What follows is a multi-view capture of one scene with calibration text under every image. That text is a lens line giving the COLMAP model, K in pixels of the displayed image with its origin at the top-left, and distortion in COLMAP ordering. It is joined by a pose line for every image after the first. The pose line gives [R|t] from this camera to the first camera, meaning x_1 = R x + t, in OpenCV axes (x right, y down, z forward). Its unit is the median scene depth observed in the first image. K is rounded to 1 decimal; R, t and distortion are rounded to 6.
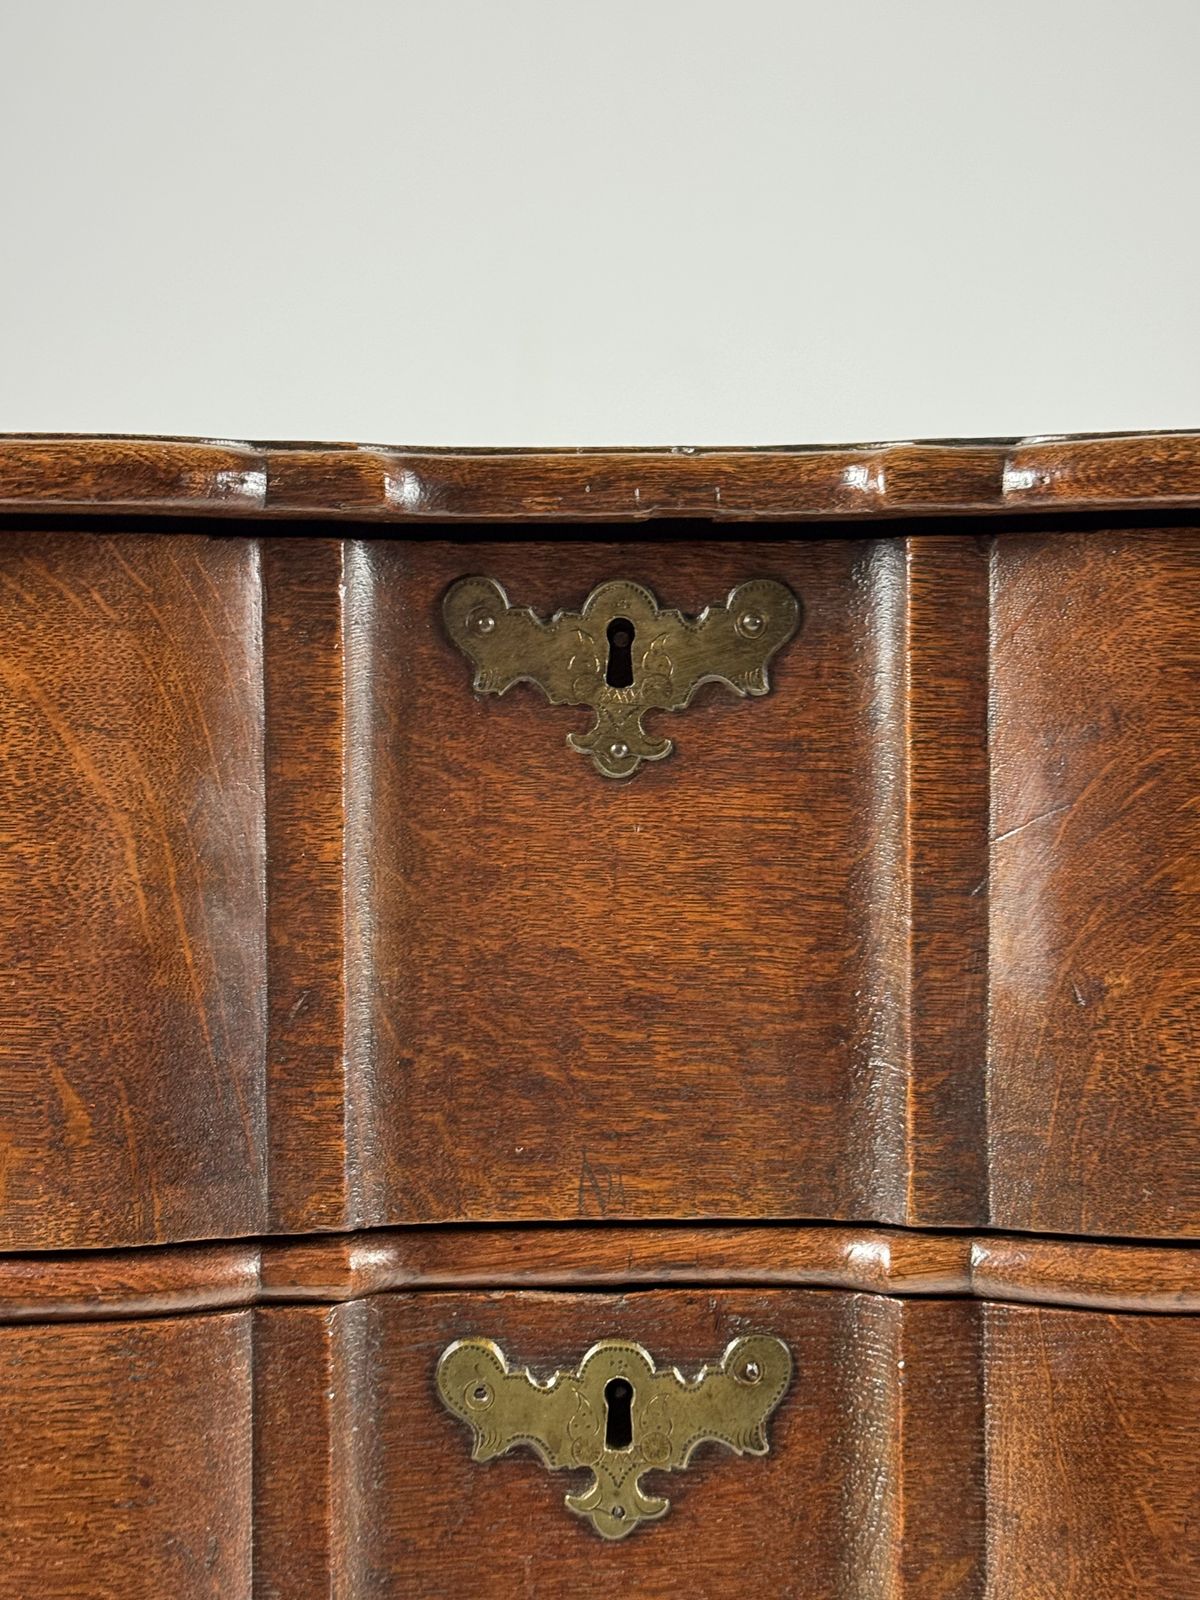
lens RADIAL K [[2376.4, 0, 605.3], [0, 2376.4, 809.1], [0, 0, 1]] dist [0.181066, -0.395874]
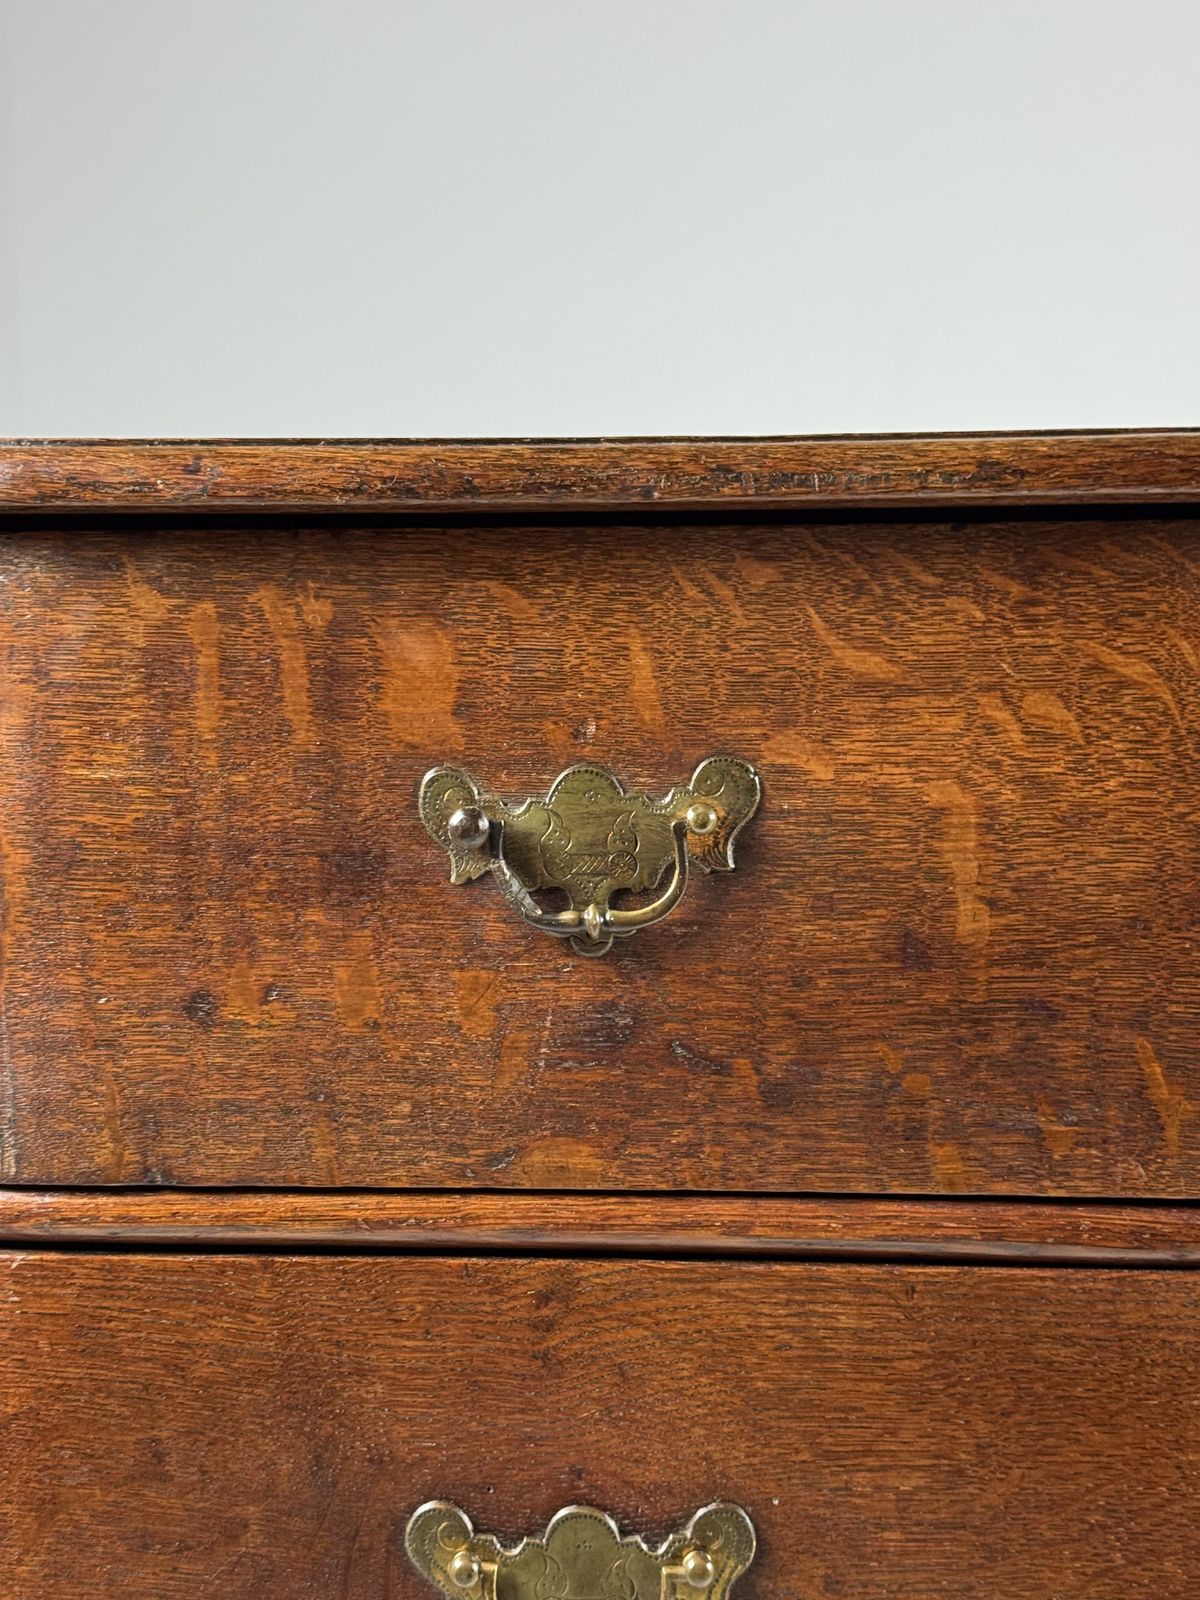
lens RADIAL K [[2376.4, 0, 605.3], [0, 2376.4, 809.1], [0, 0, 1]] dist [0.181066, -0.395874]
pose [[0.997540, 0.004643, -0.069941, -0.416338], [-0.005633, 0.999887, -0.013971, 0.027680], [0.069869, 0.014331, 0.997453, -0.074337]]
